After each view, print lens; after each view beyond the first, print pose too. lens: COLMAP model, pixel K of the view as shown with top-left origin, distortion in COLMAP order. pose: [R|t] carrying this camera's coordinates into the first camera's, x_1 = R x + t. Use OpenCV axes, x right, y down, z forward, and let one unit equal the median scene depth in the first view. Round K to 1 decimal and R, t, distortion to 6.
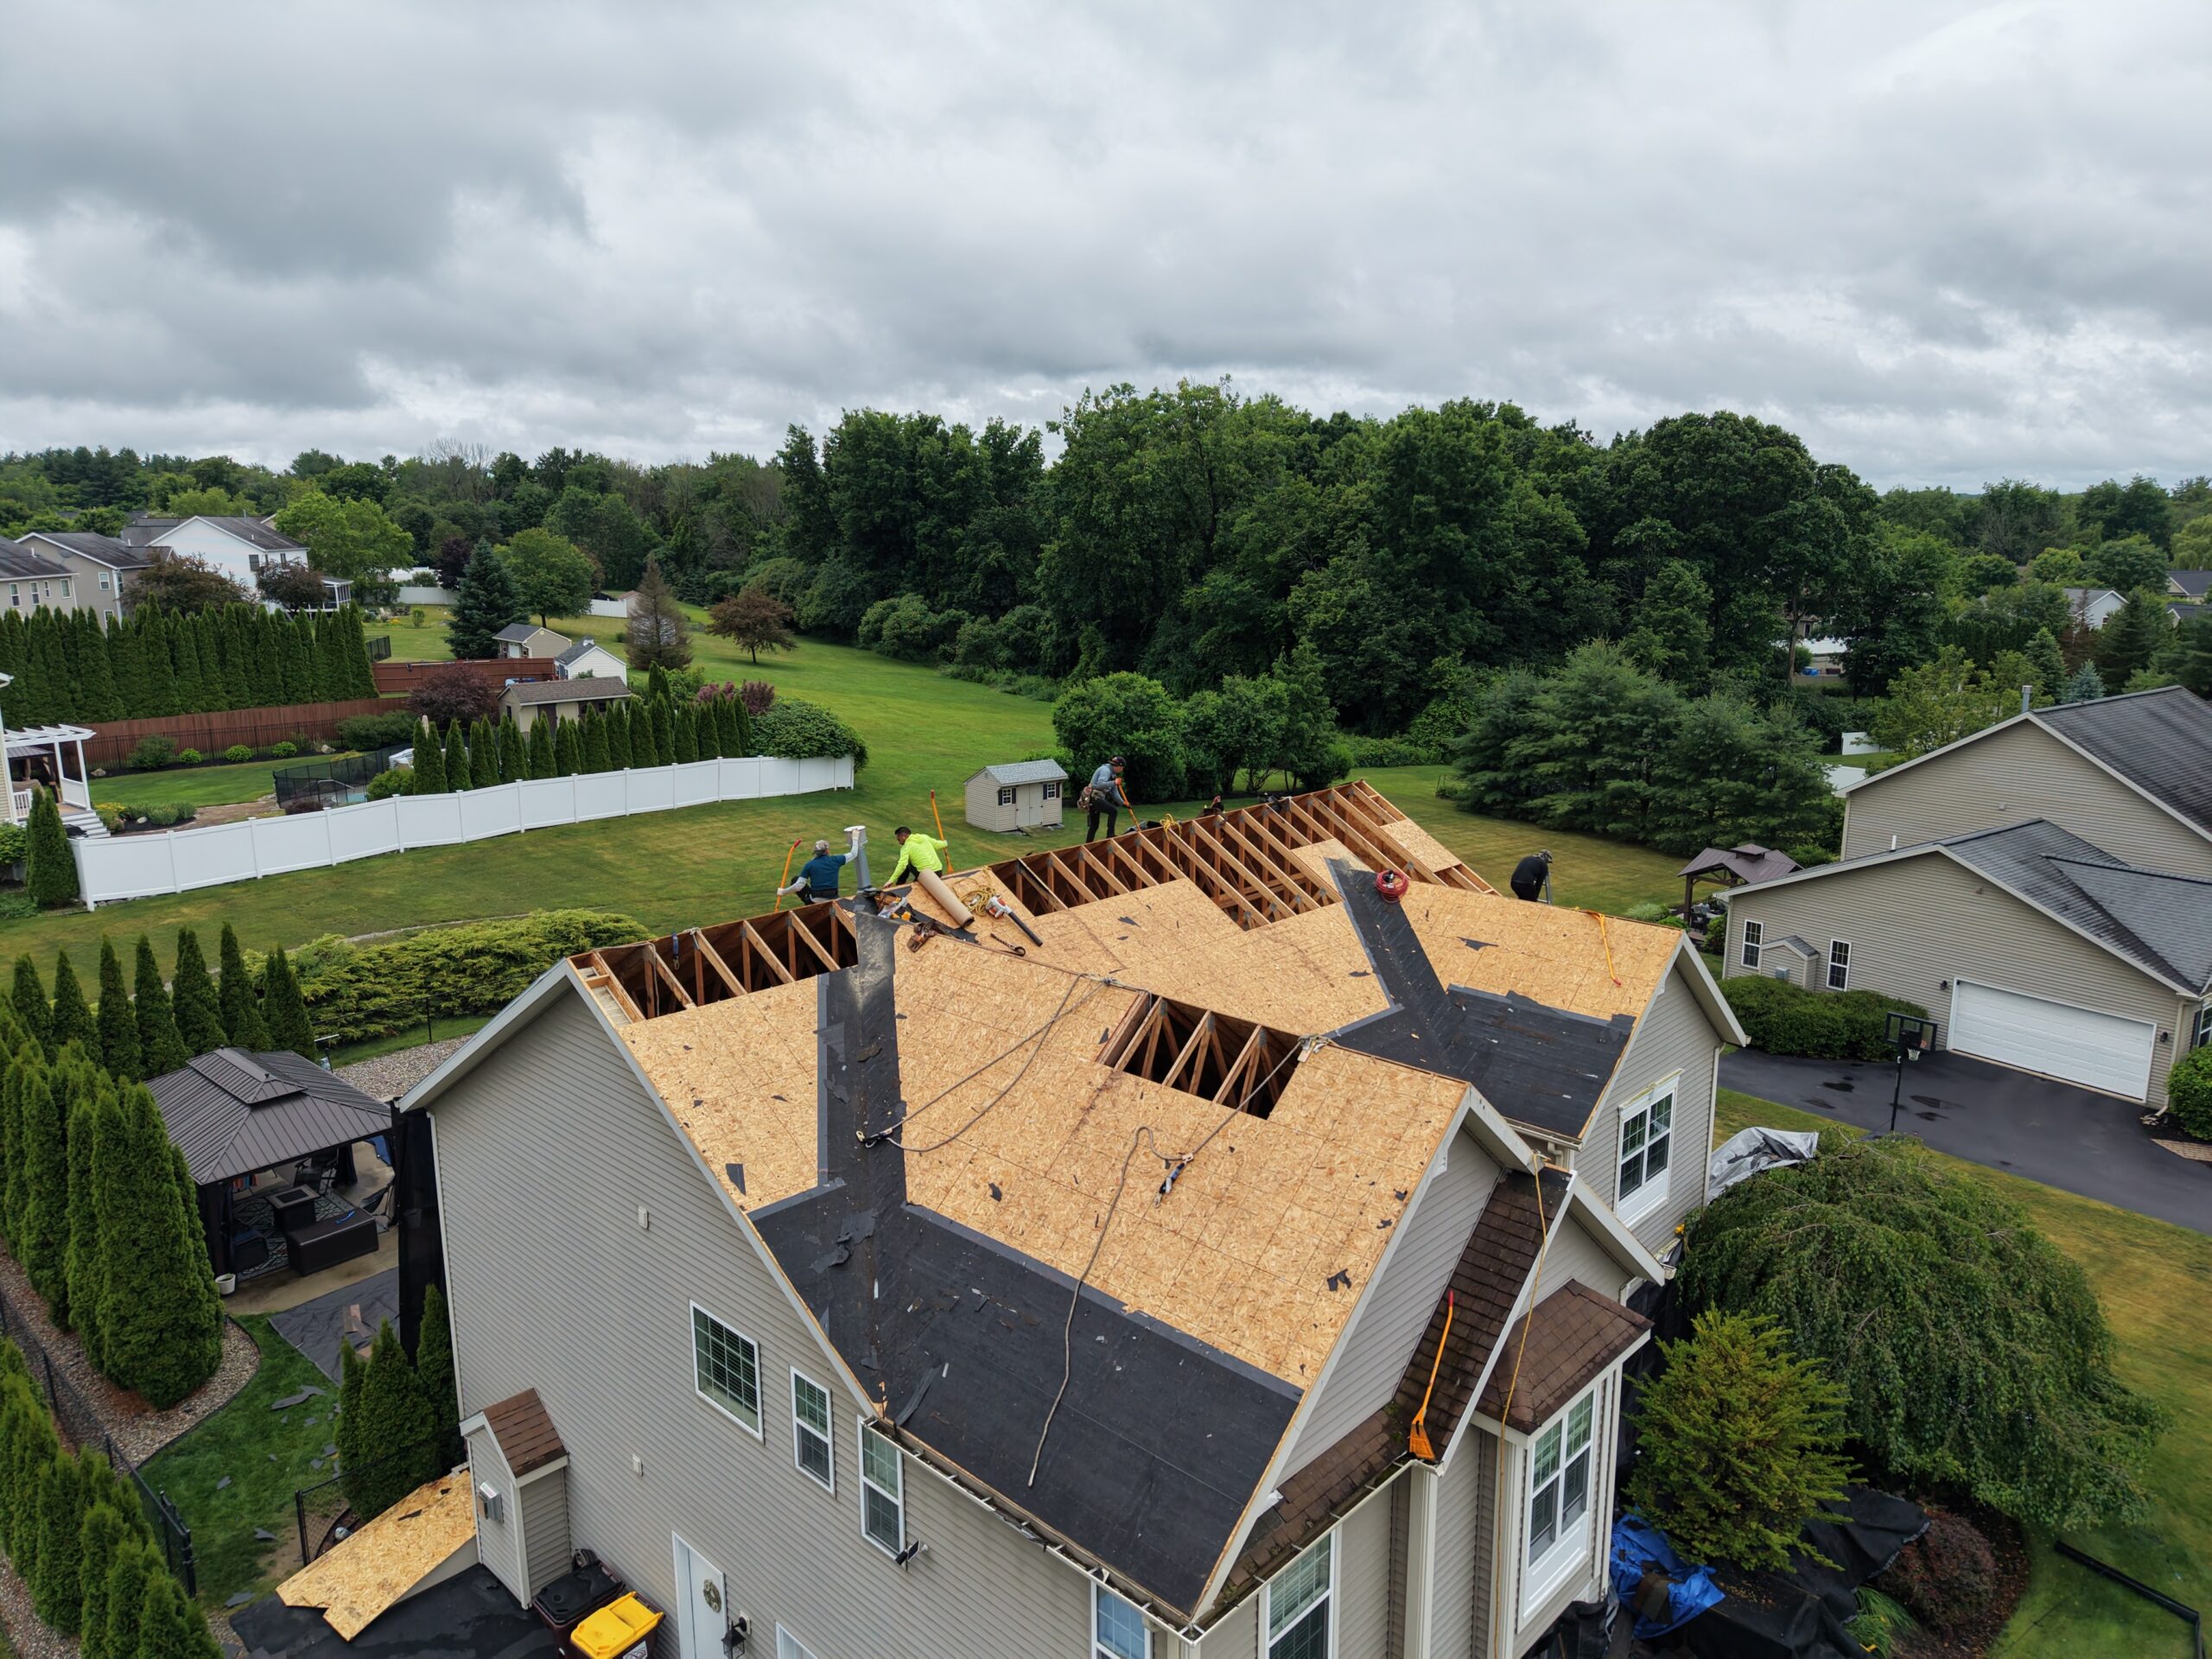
lens RADIAL K [[1479.4, 0, 1091.5], [0, 1479.4, 836.2], [0, 0, 1]] dist [0.027728, -0.025348]
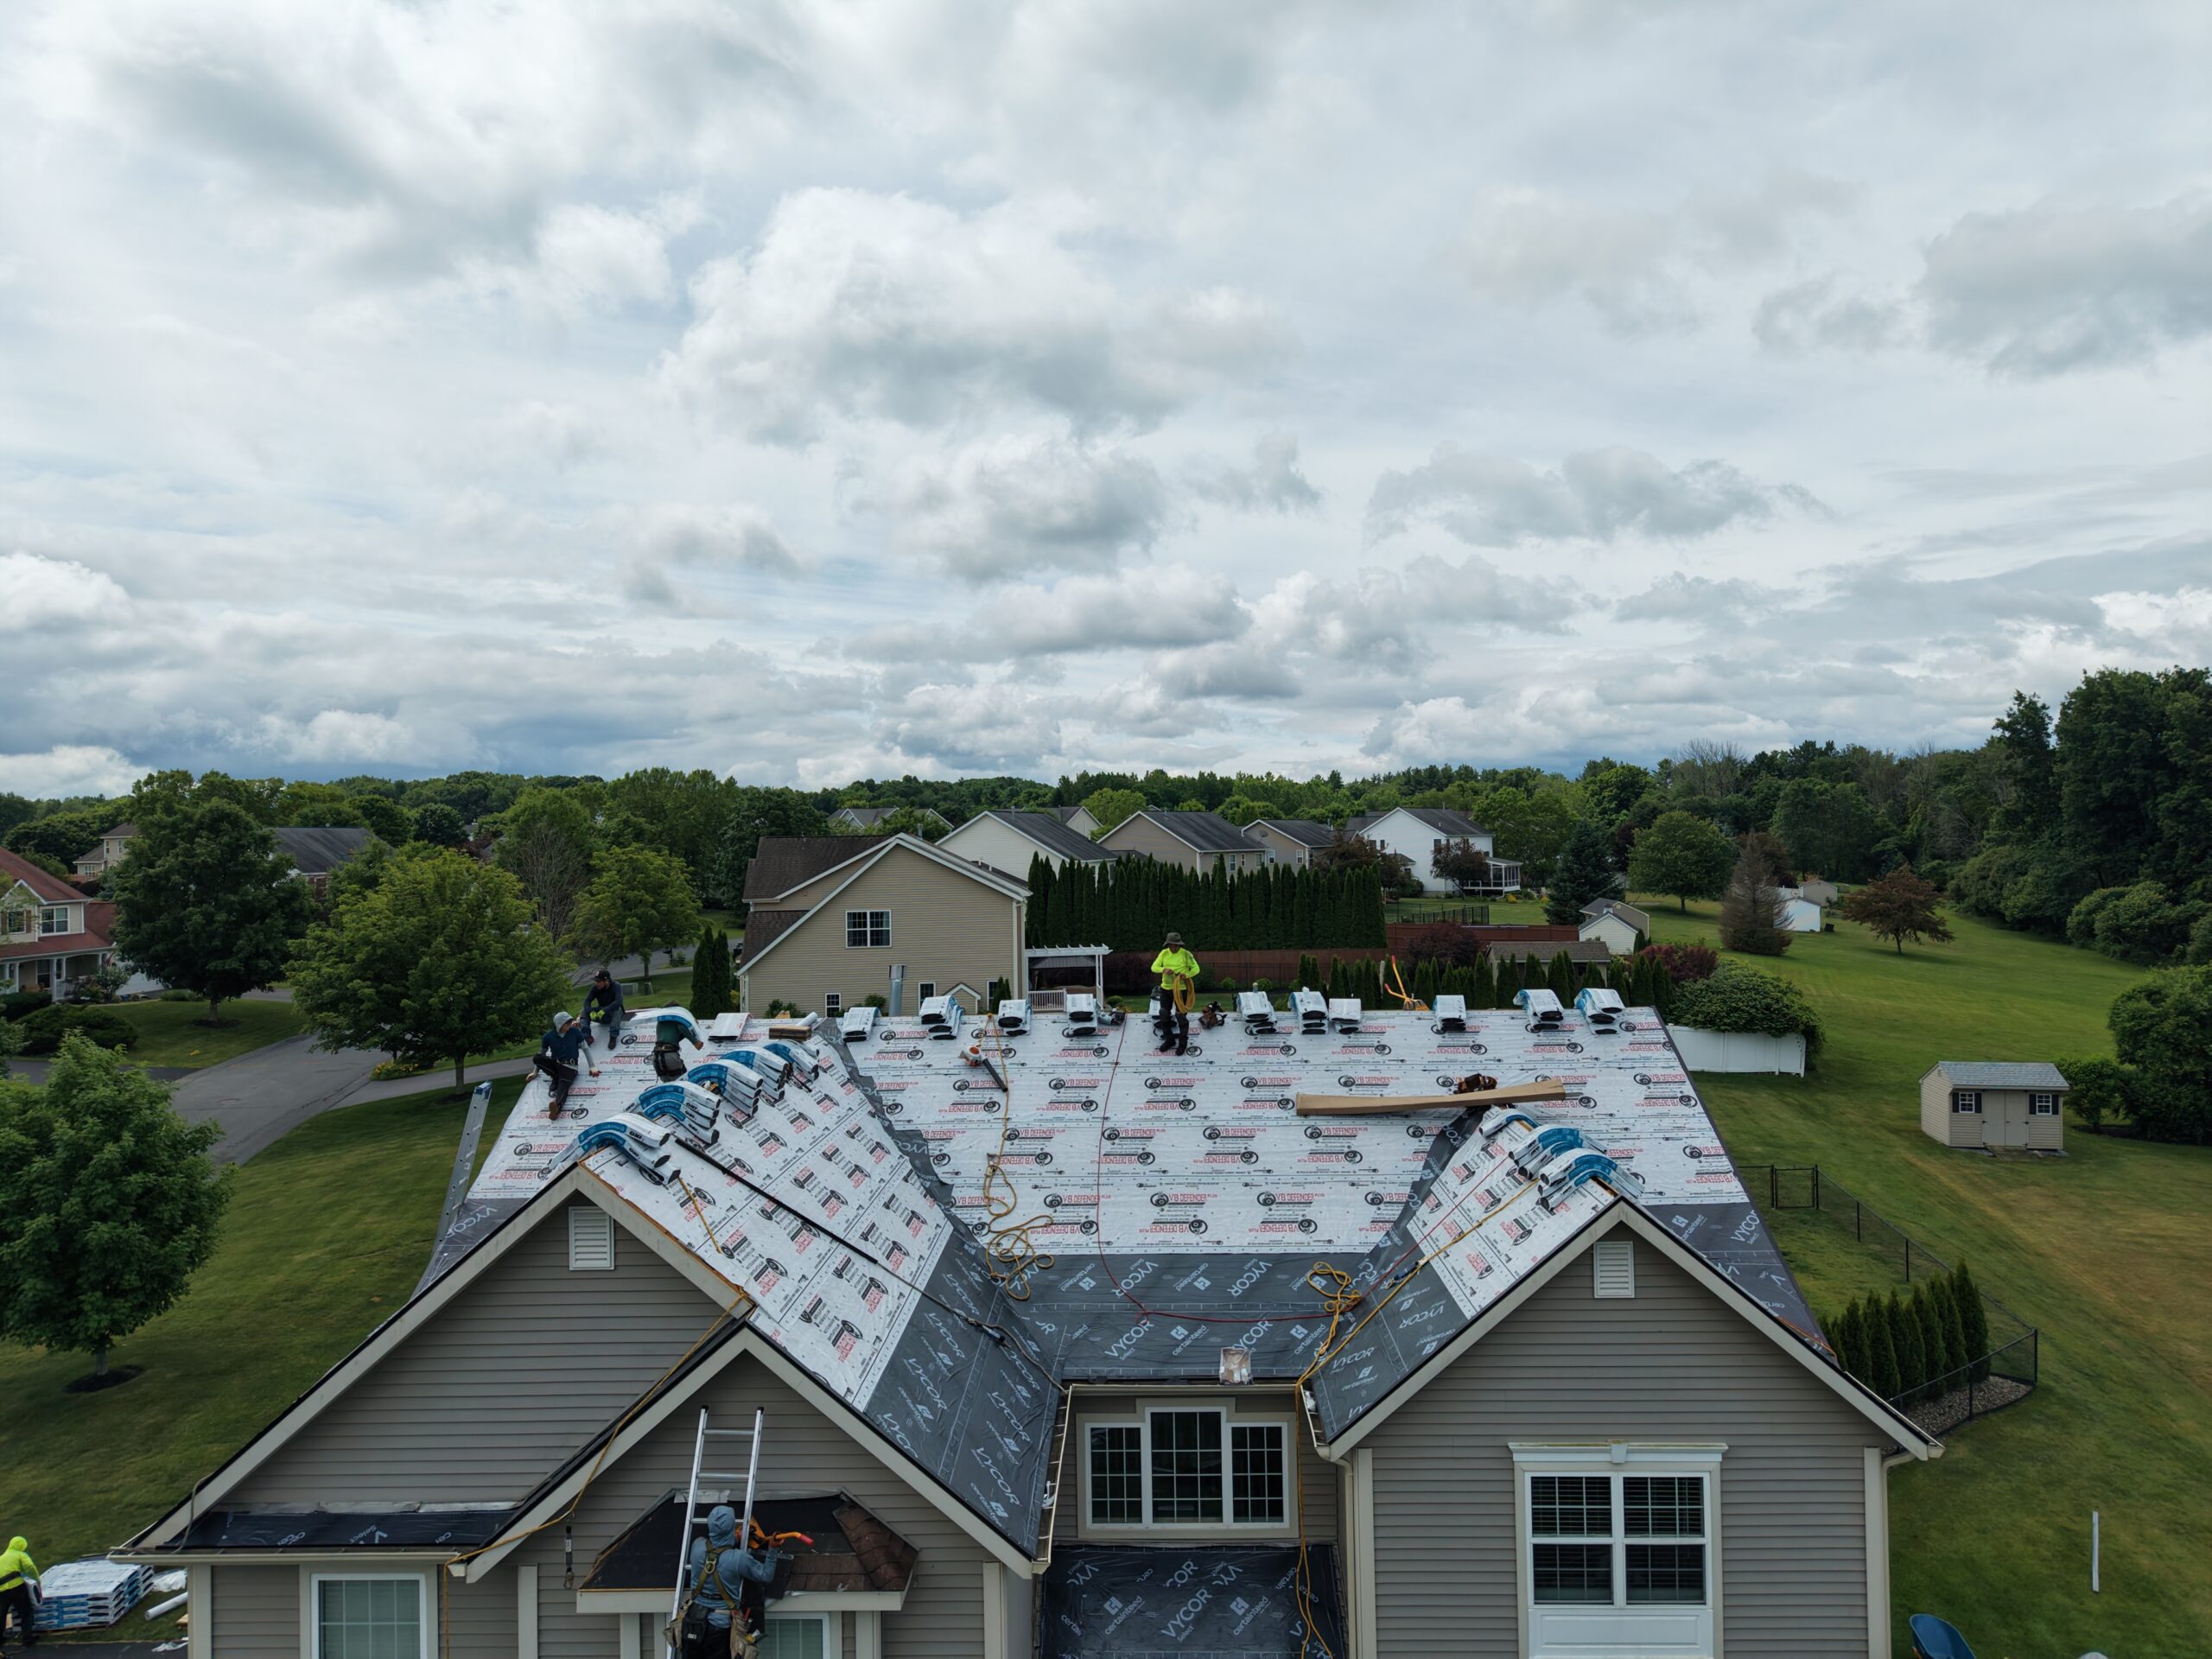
lens RADIAL K [[1479.4, 0, 1106.7], [0, 1479.4, 825.7], [0, 0, 1]] dist [0.027728, -0.025348]
pose [[0.675892, -0.014122, -0.736865, 0.142151], [-0.138669, 0.979523, -0.145967, 0.005847], [0.723838, 0.200839, 0.660093, 0.070614]]
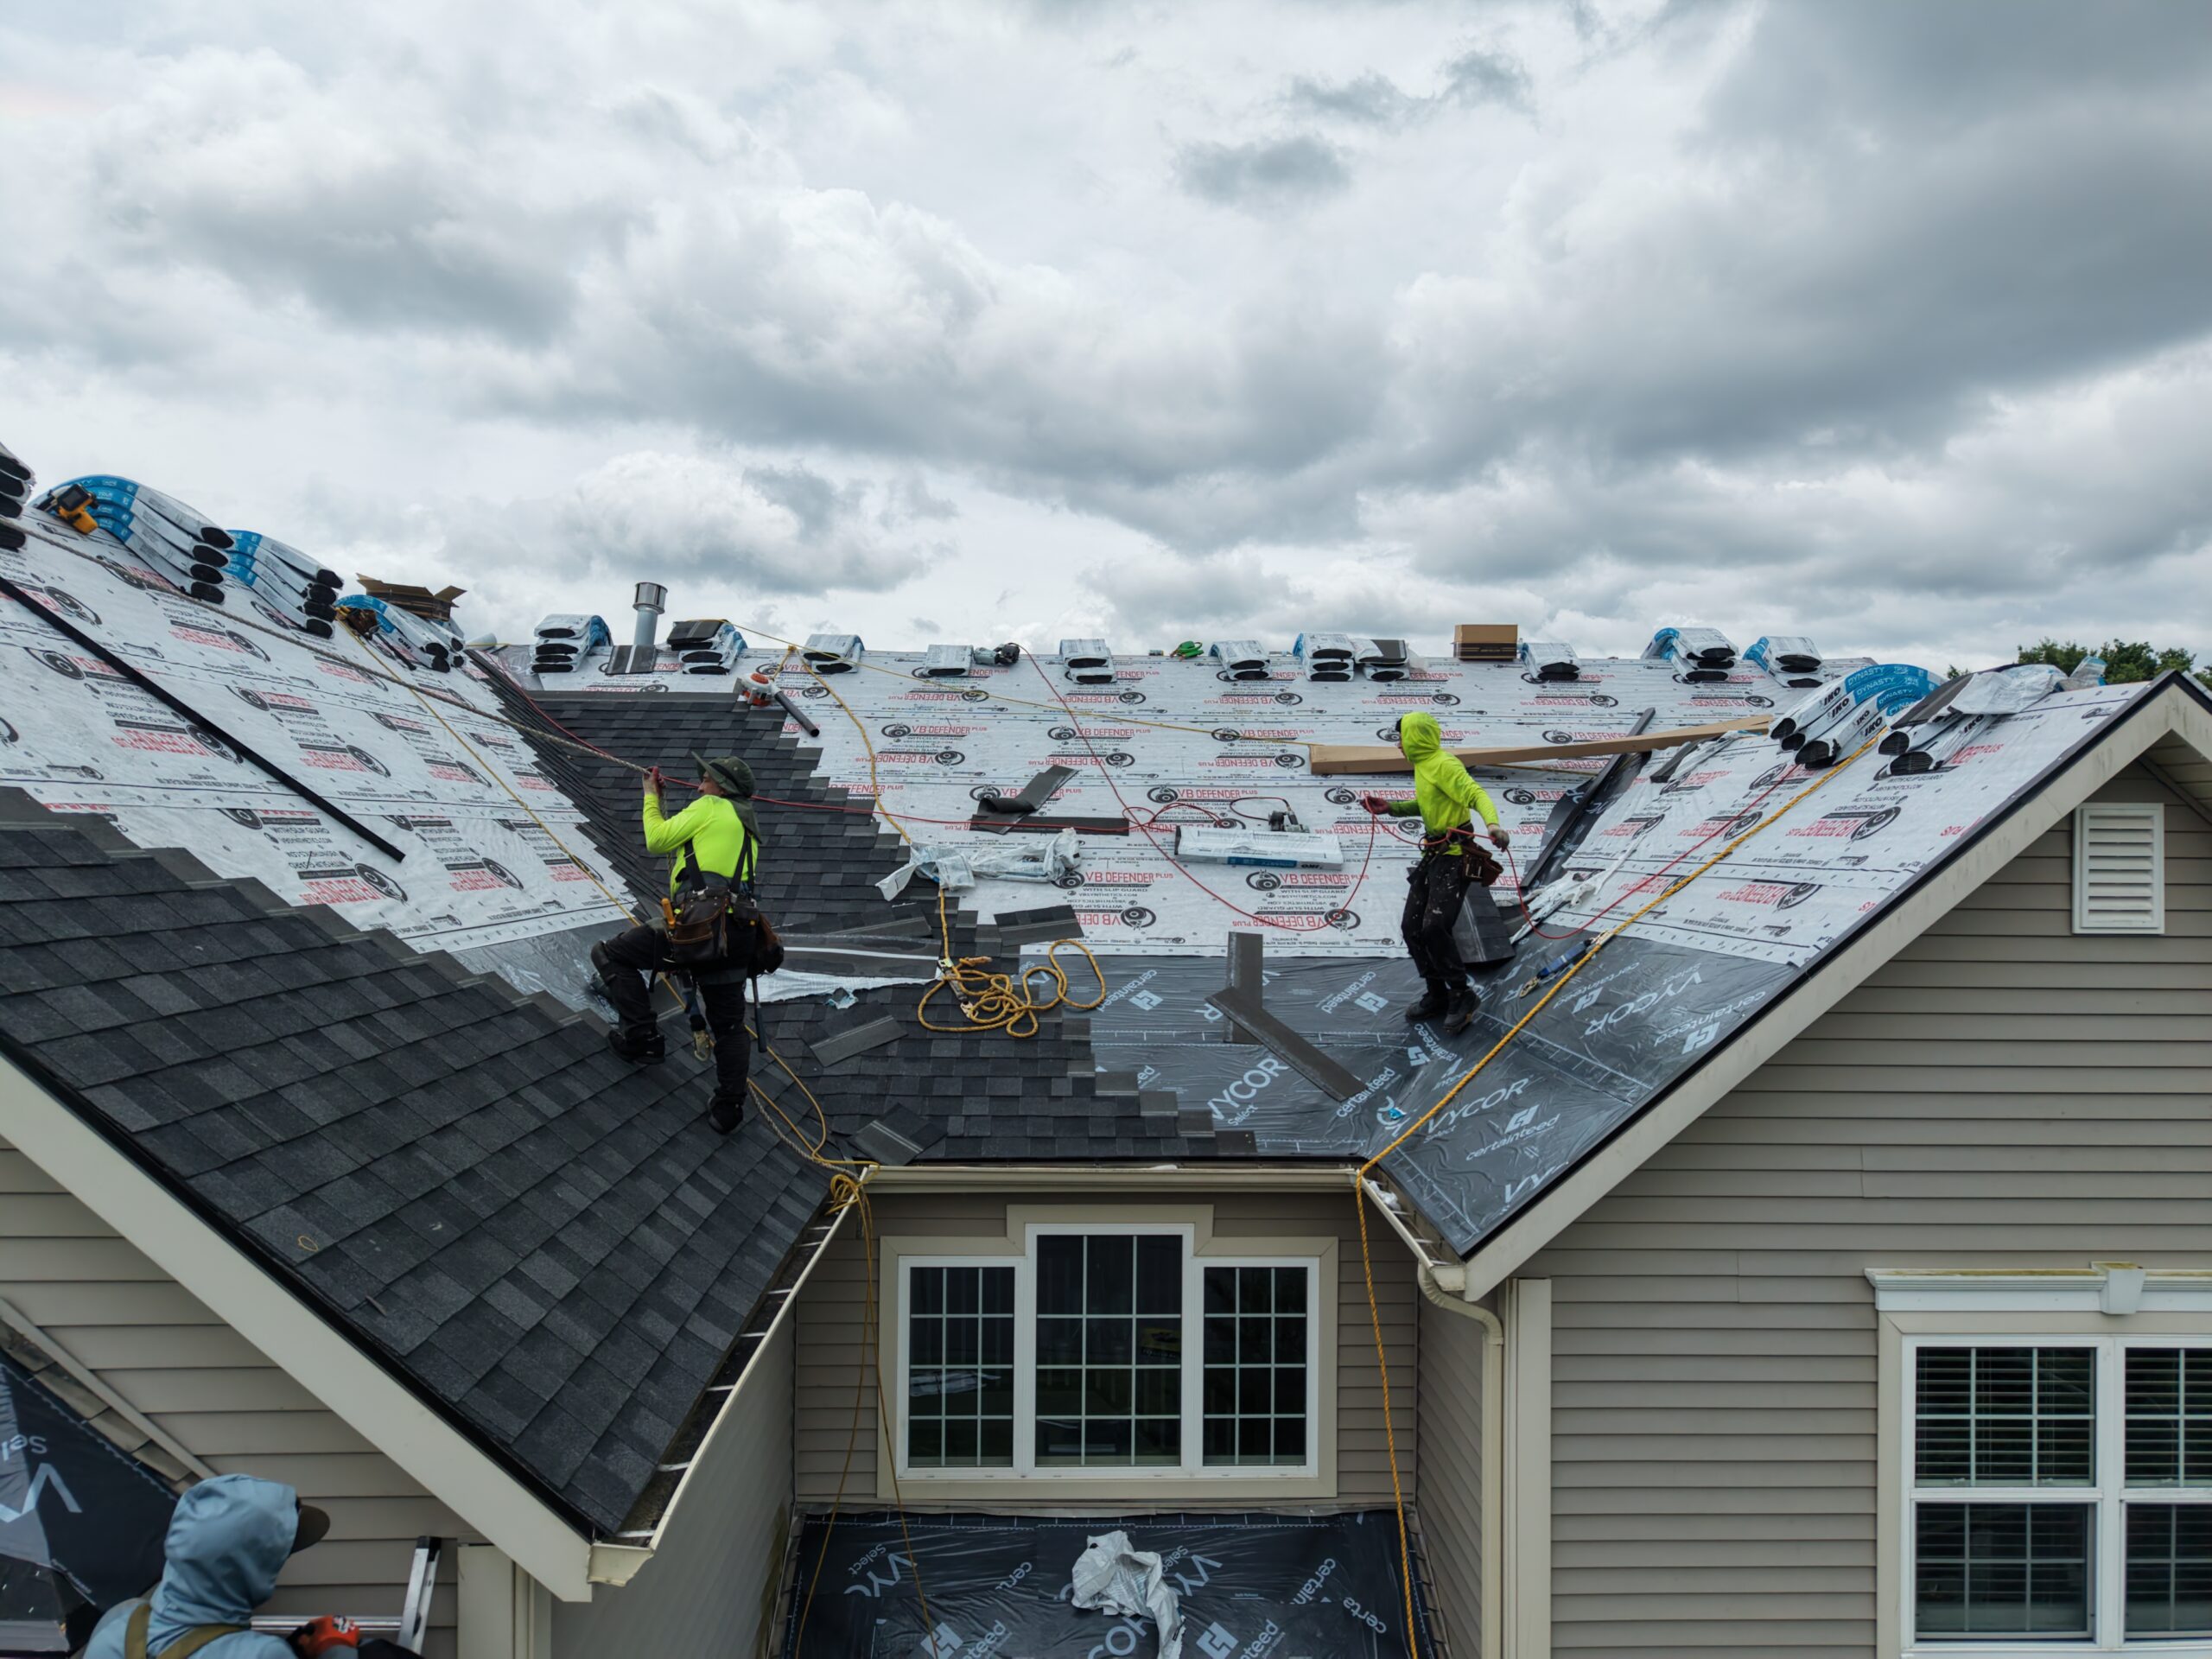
lens RADIAL K [[1479.4, 0, 1107.3], [0, 1479.4, 827.6], [0, 0, 1]] dist [0.027728, -0.025348]
pose [[0.717139, 0.007577, -0.696889, 0.087260], [-0.156038, 0.976302, -0.149958, 0.031739], [0.679237, 0.216282, 0.701326, 0.131147]]
